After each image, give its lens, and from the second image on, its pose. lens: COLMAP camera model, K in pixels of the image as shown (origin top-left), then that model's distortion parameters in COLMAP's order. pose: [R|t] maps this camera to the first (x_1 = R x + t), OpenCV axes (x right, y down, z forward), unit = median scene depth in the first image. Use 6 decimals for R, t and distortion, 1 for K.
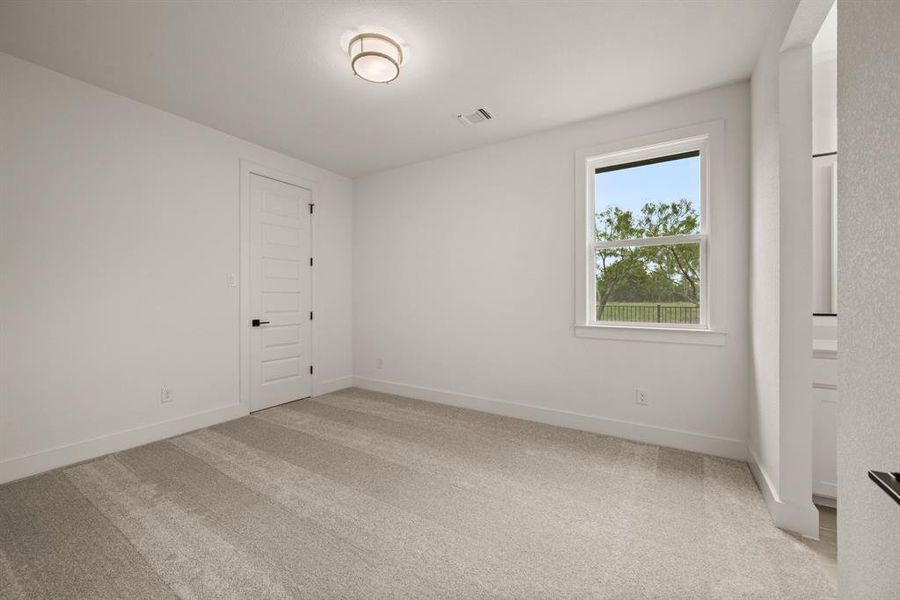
lens RADIAL K [[358.7, 0, 452.0], [0, 358.7, 297.2], [0, 0, 1]] dist [0.000165, -0.000068]
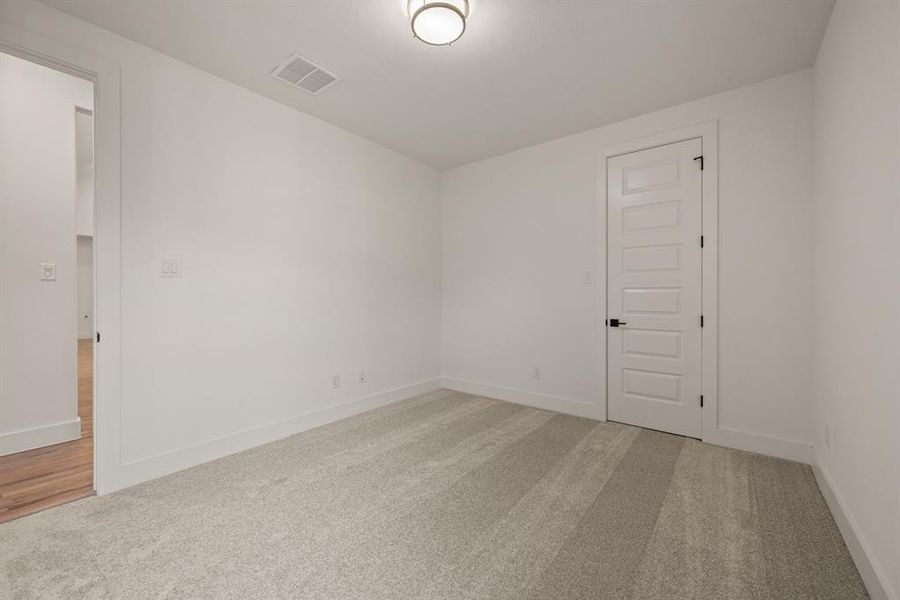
lens RADIAL K [[358.7, 0, 452.0], [0, 358.7, 297.6], [0, 0, 1]] dist [0.000165, -0.000068]
pose [[-0.111236, 0.001965, -0.993792, 0.407417], [-0.006443, 0.999976, 0.002698, 0.009301], [0.993773, 0.006703, -0.111220, 0.729780]]
